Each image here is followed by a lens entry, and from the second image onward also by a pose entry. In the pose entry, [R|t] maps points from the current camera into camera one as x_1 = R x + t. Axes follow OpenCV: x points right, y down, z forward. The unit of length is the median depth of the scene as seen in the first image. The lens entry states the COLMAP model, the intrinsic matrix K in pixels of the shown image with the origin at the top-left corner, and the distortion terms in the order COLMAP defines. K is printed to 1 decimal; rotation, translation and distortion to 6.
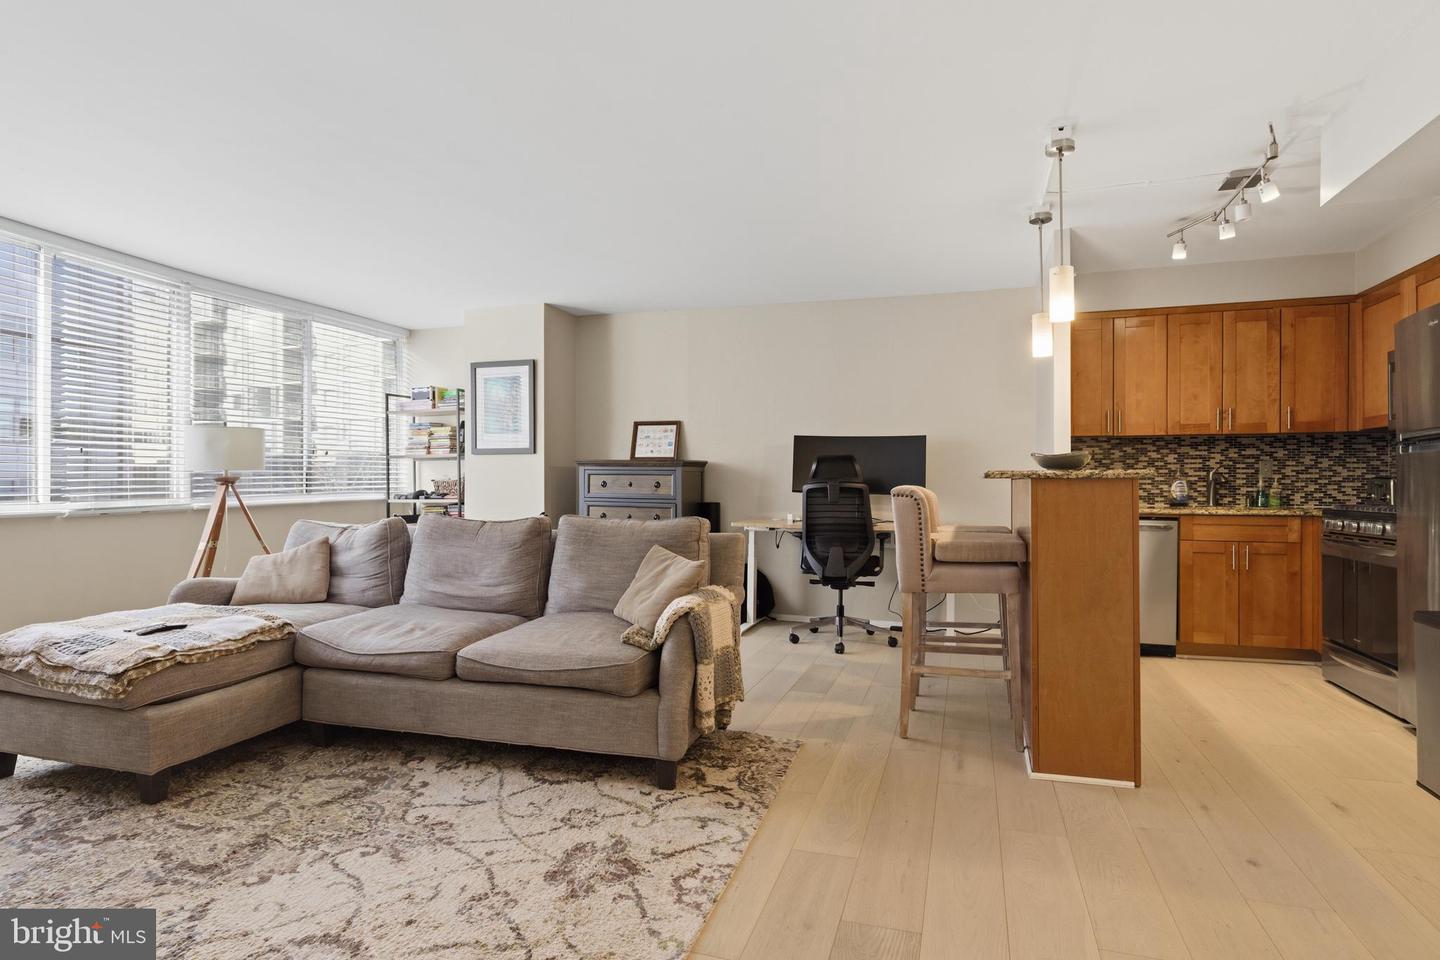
lens RADIAL K [[754.5, 0, 718.2], [0, 754.5, 480.7], [0, 0, 1]] dist [-0.004406, -0.000308]
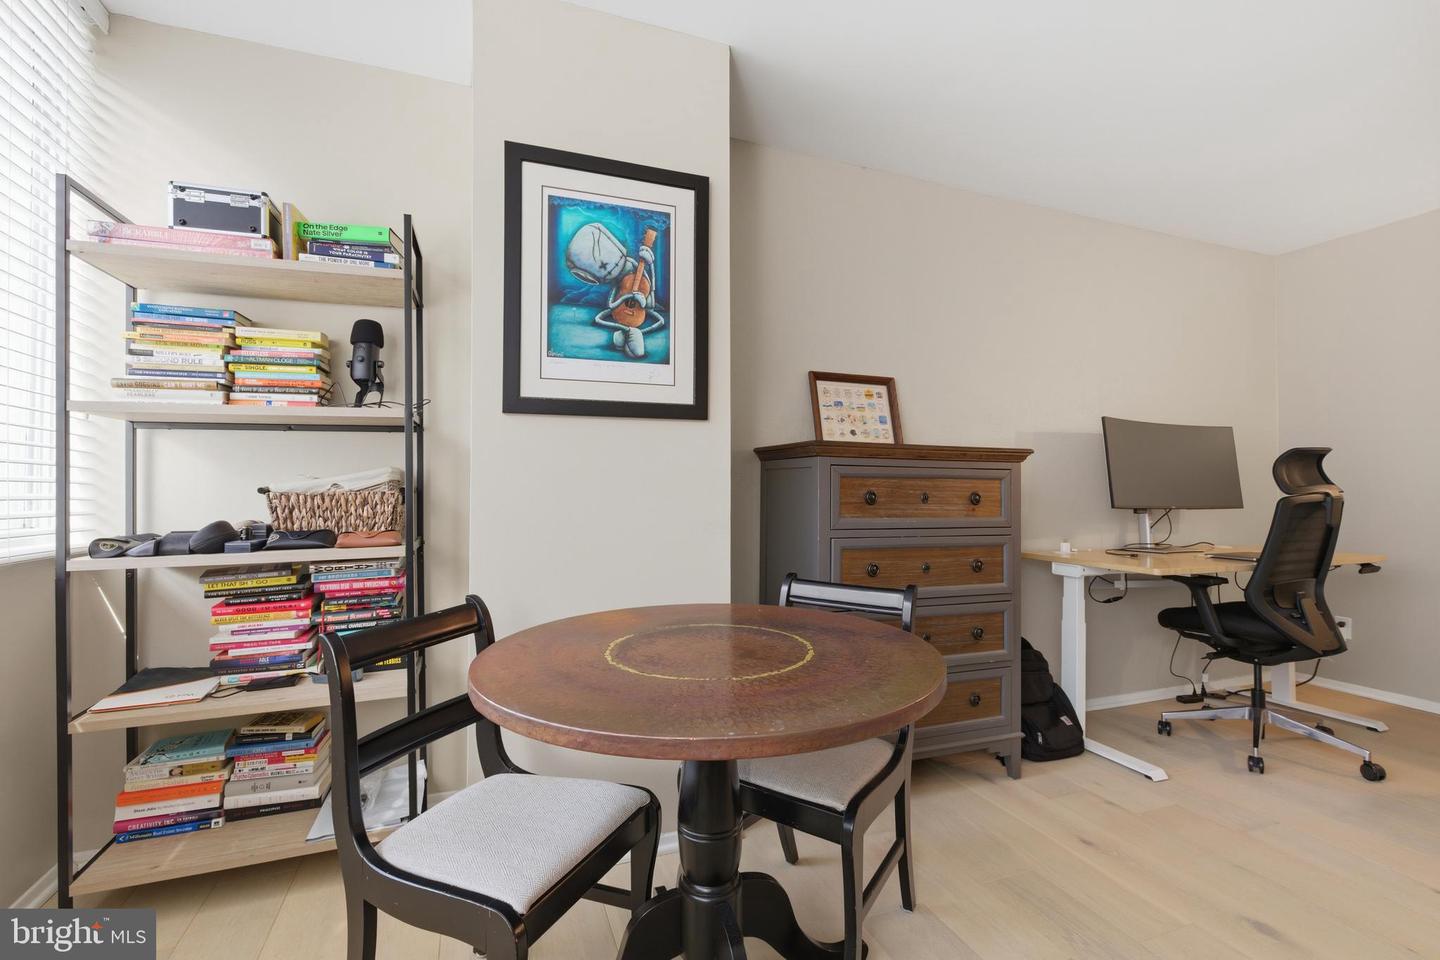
lens RADIAL K [[646.6, 0, 726.6], [0, 646.6, 472.3], [0, 0, 1]] dist [0.004918, 0.000615]
pose [[0.772372, 0.014684, 0.635001, -0.556507], [-0.000639, 0.999750, -0.022342, -0.002244], [-0.635170, 0.016850, 0.772188, 0.919729]]
